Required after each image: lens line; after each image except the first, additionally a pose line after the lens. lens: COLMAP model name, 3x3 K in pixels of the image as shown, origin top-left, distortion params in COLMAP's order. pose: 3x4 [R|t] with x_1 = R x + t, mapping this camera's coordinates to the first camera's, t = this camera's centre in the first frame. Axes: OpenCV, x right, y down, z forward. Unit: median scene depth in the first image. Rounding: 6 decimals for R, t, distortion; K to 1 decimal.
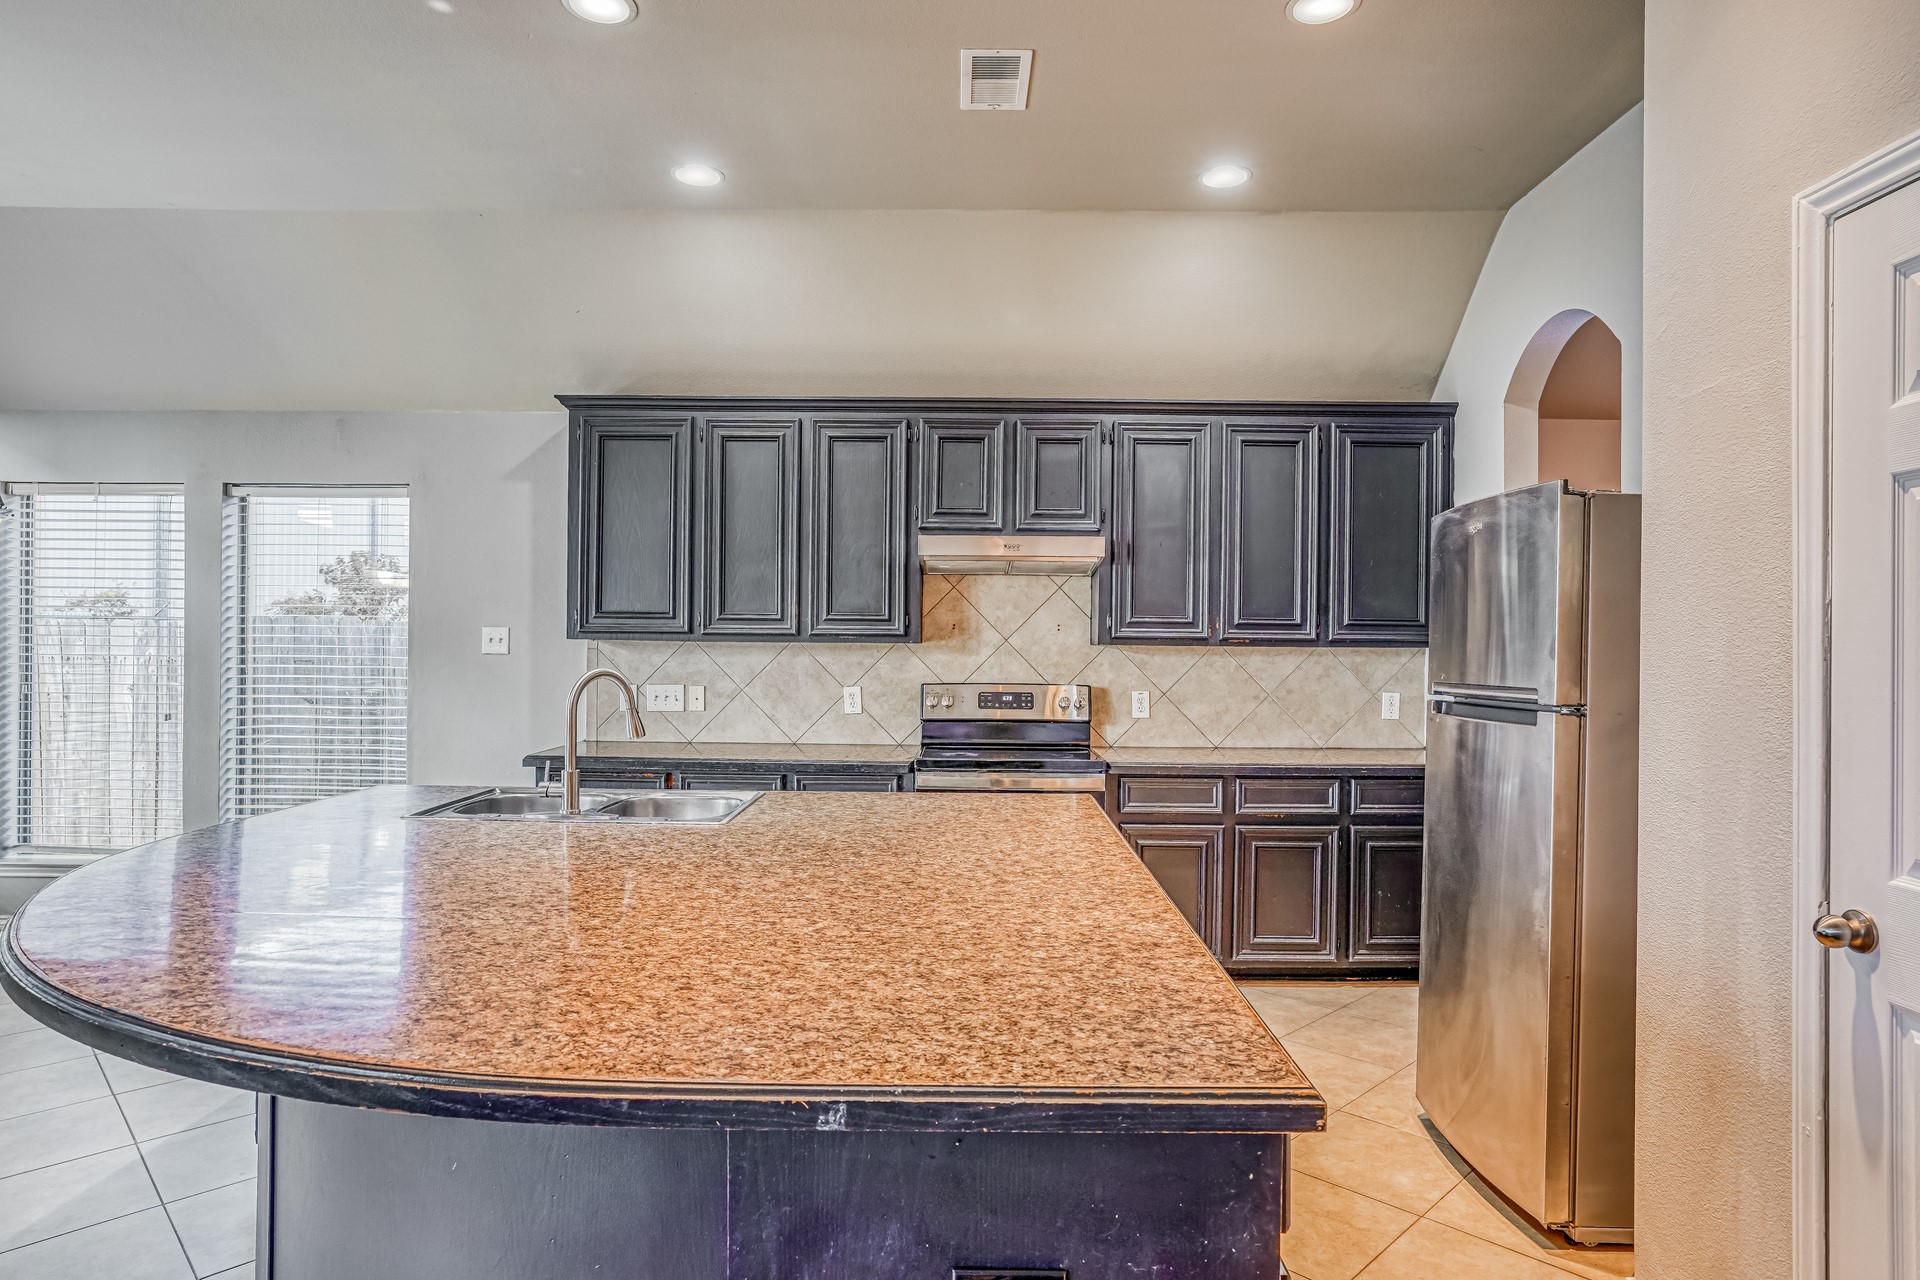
lens RADIAL K [[1105.0, 0, 997.9], [0, 1105.0, 634.1], [0, 0, 1]] dist [-0.029317, 0.000298]
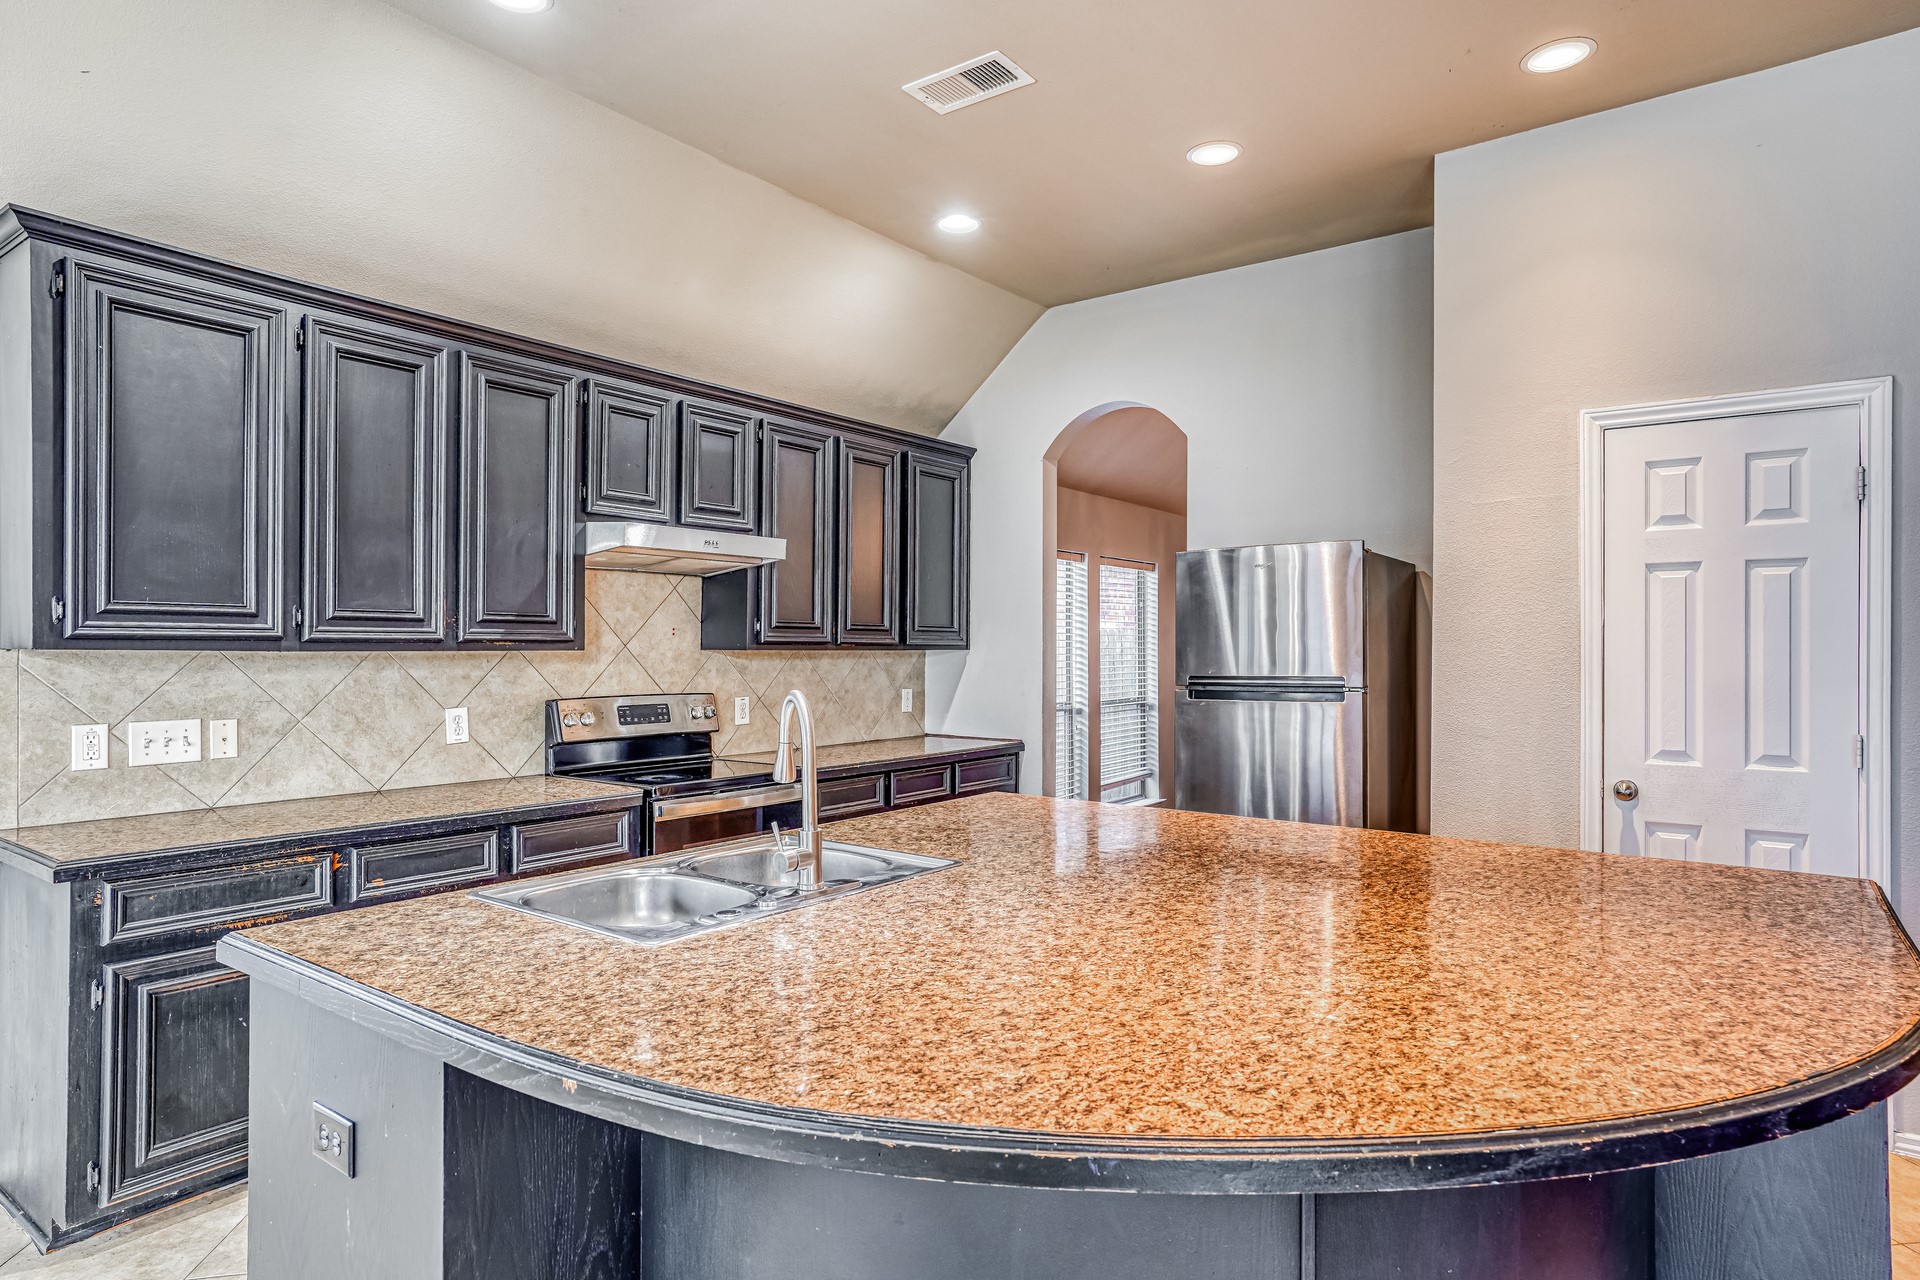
lens RADIAL K [[1079.5, 0, 961.3], [0, 1079.5, 645.7], [0, 0, 1]] dist [-0.030732, 0.031409]
pose [[0.593983, -0.006273, 0.804453, -0.521954], [-0.002955, 0.999946, 0.009979, -0.003880], [-0.804472, -0.008305, 0.593933, 0.278533]]
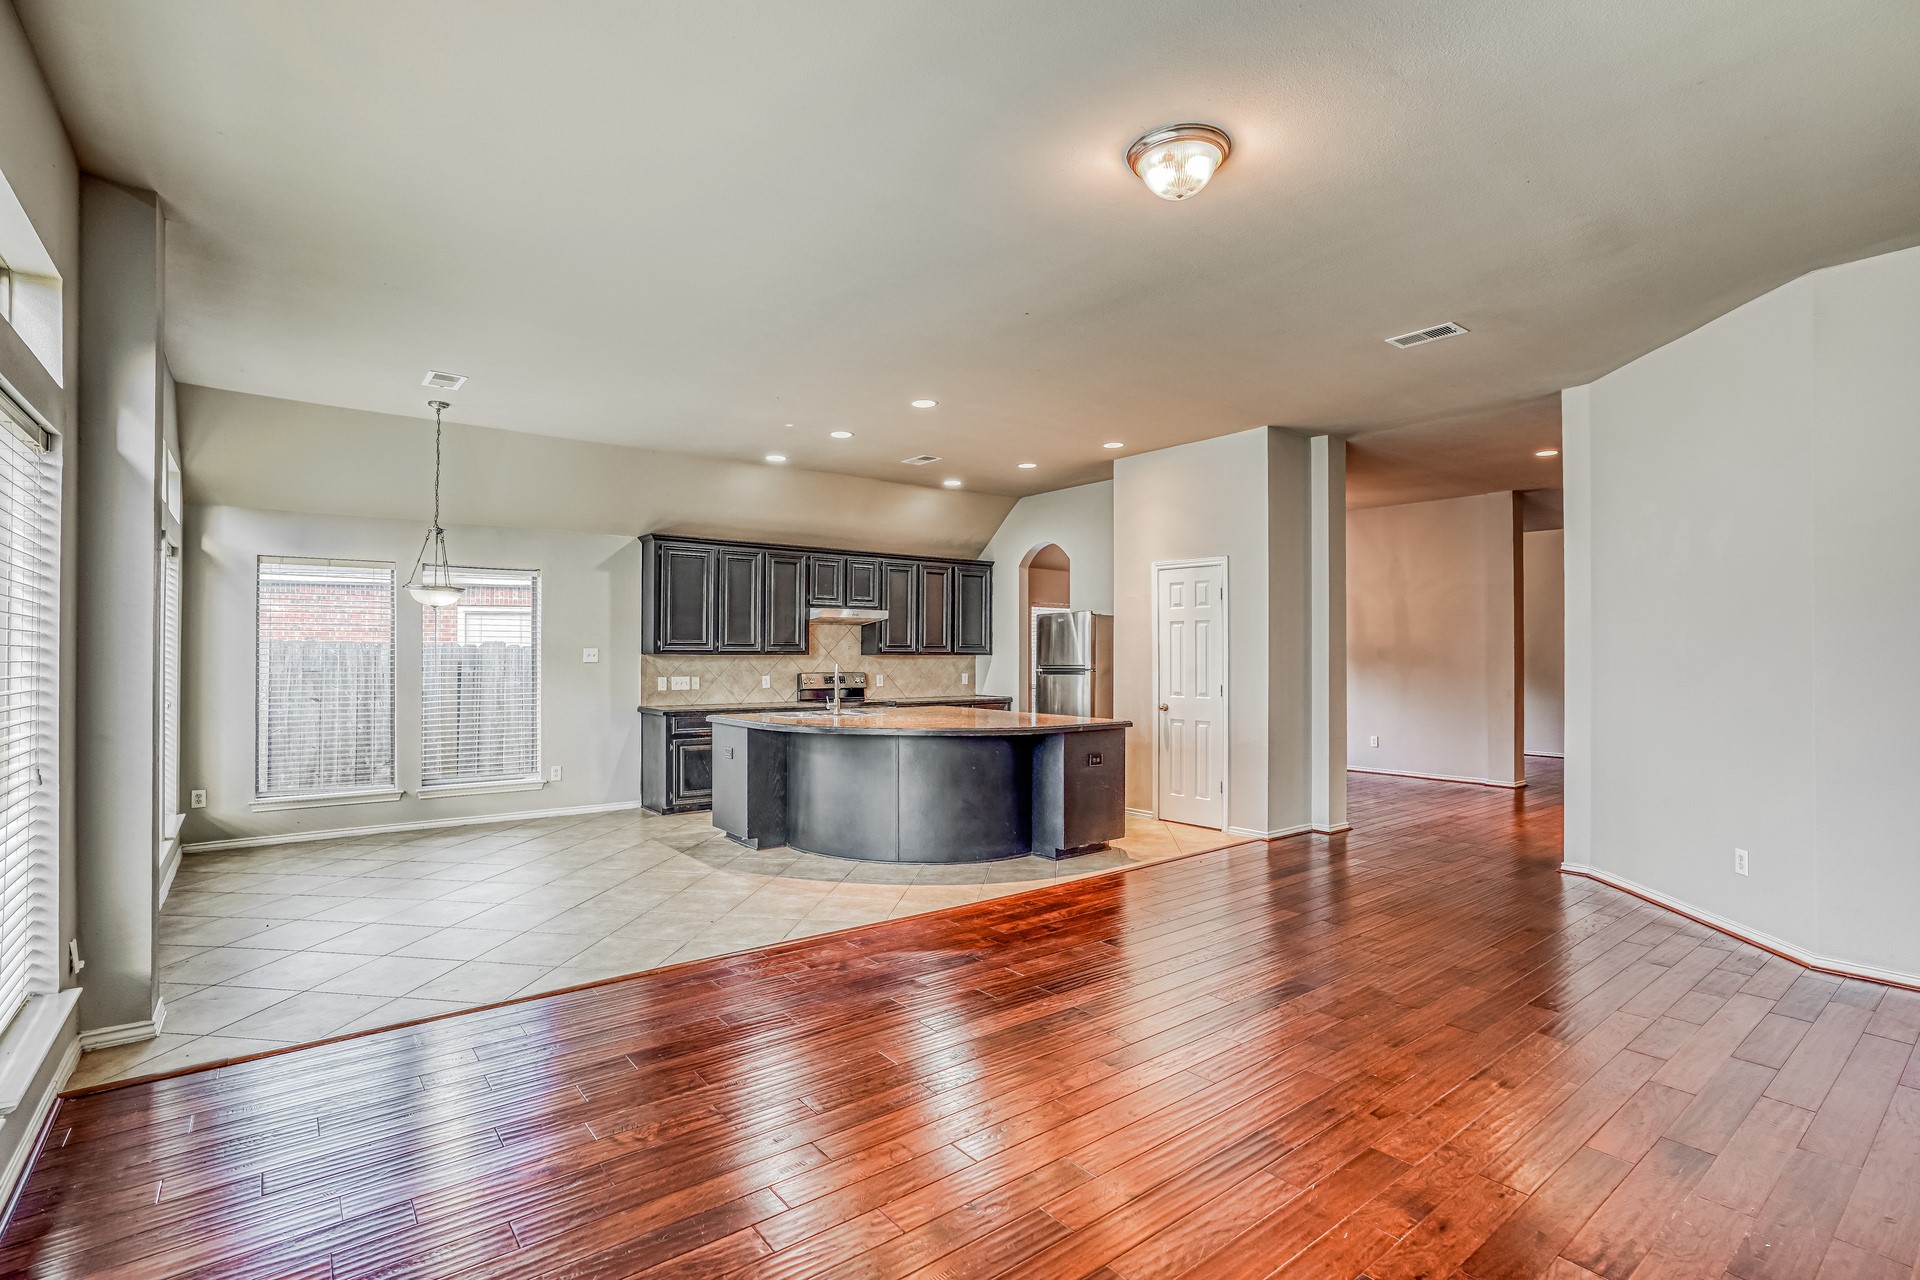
lens RADIAL K [[919.8, 0, 960.0], [0, 919.8, 640.0], [0, 0, 1]] dist [-0.057441, 0.034453]
pose [[0.788609, 0.001753, 0.614893, -0.926858], [0.001917, 0.999984, -0.005309, -0.011218], [-0.614892, 0.005365, 0.788593, -0.629280]]
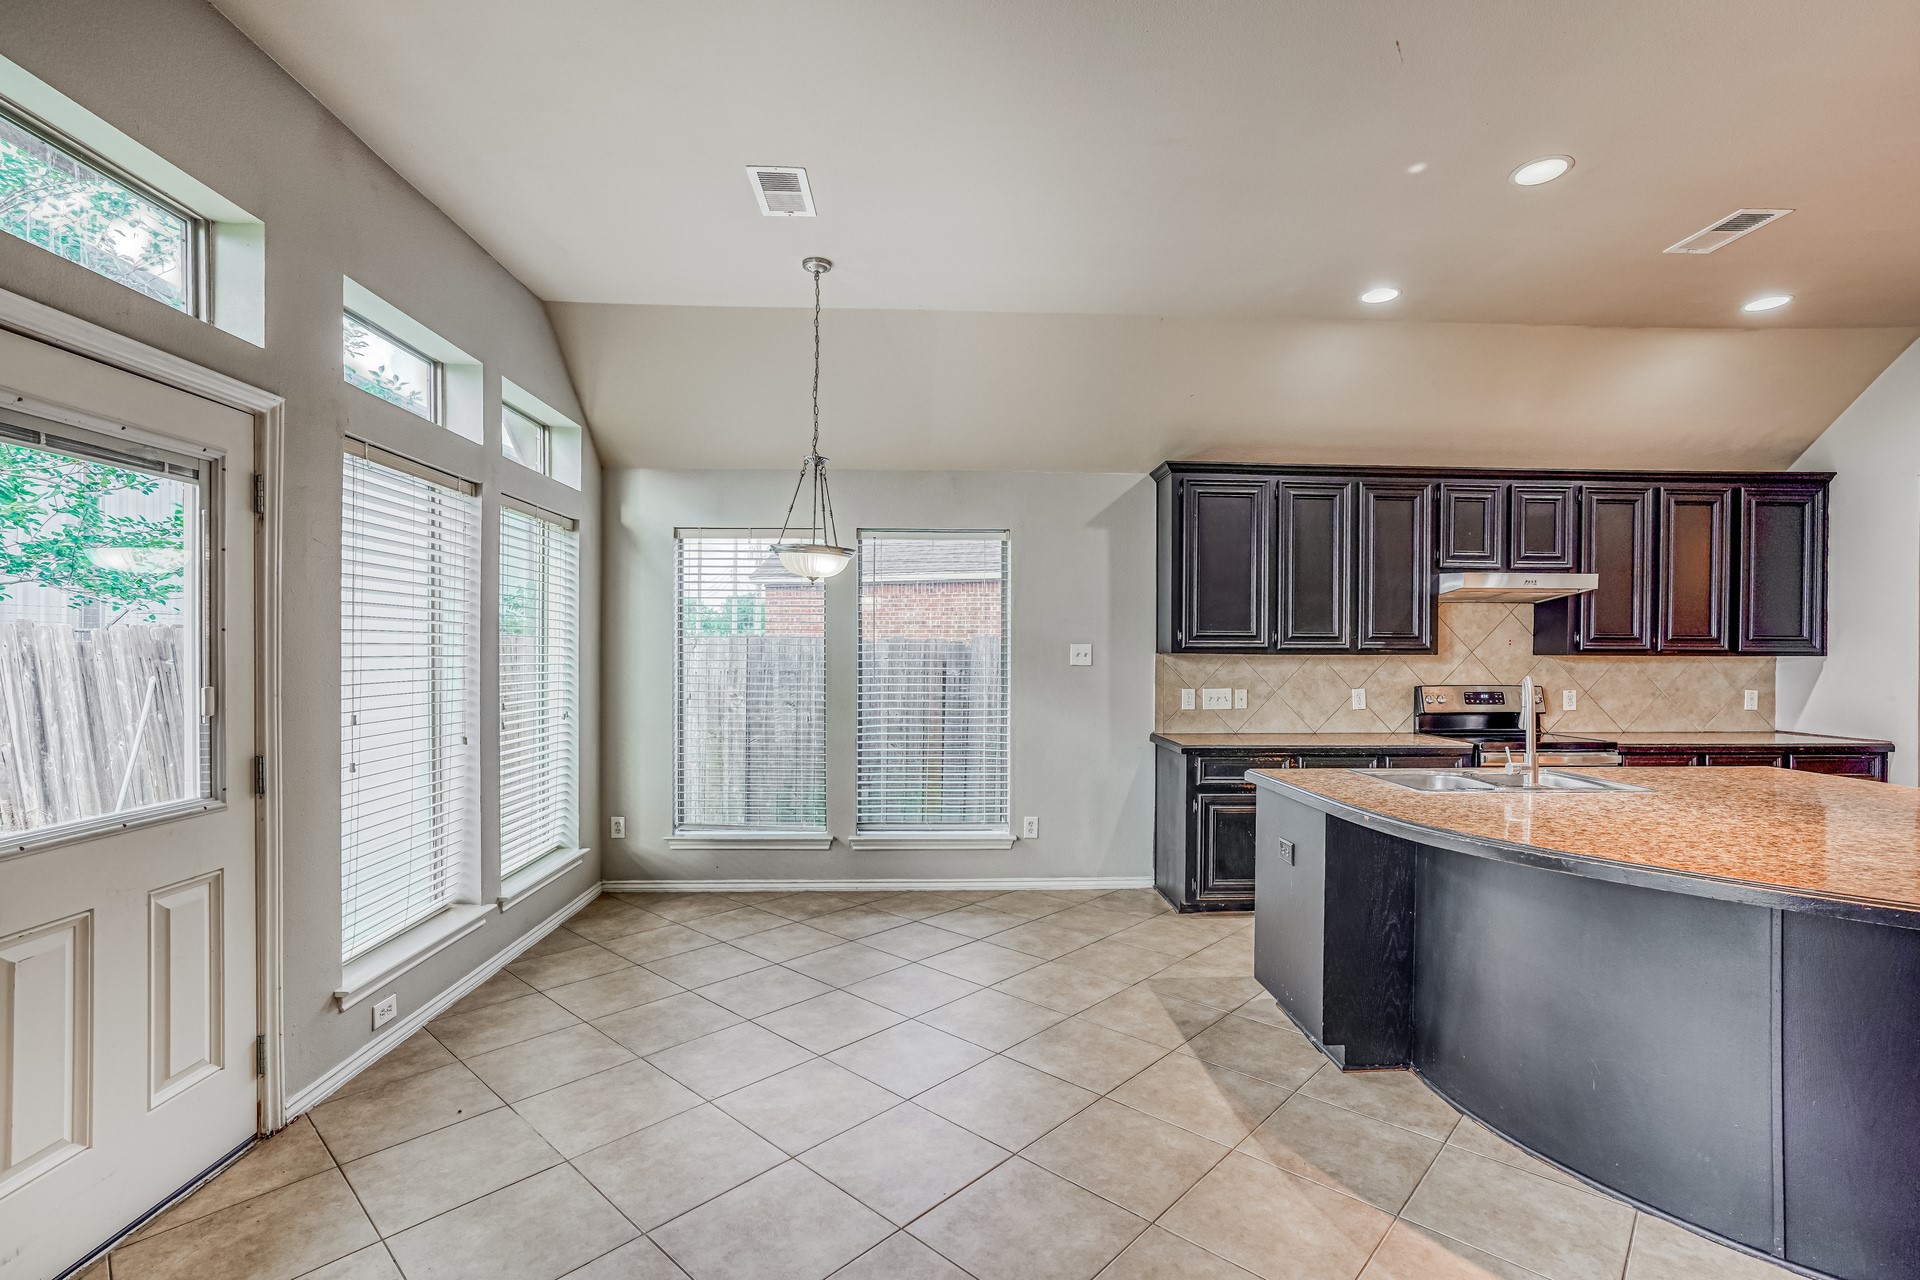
lens RADIAL K [[875.9, 0, 965.9], [0, 875.9, 654.7], [0, 0, 1]] dist [-0.049300, 0.029069]
pose [[0.999206, -0.005523, 0.039469, -0.633624], [0.005078, 0.999922, 0.011375, -0.006264], [-0.039529, -0.011165, 0.999156, -0.000733]]
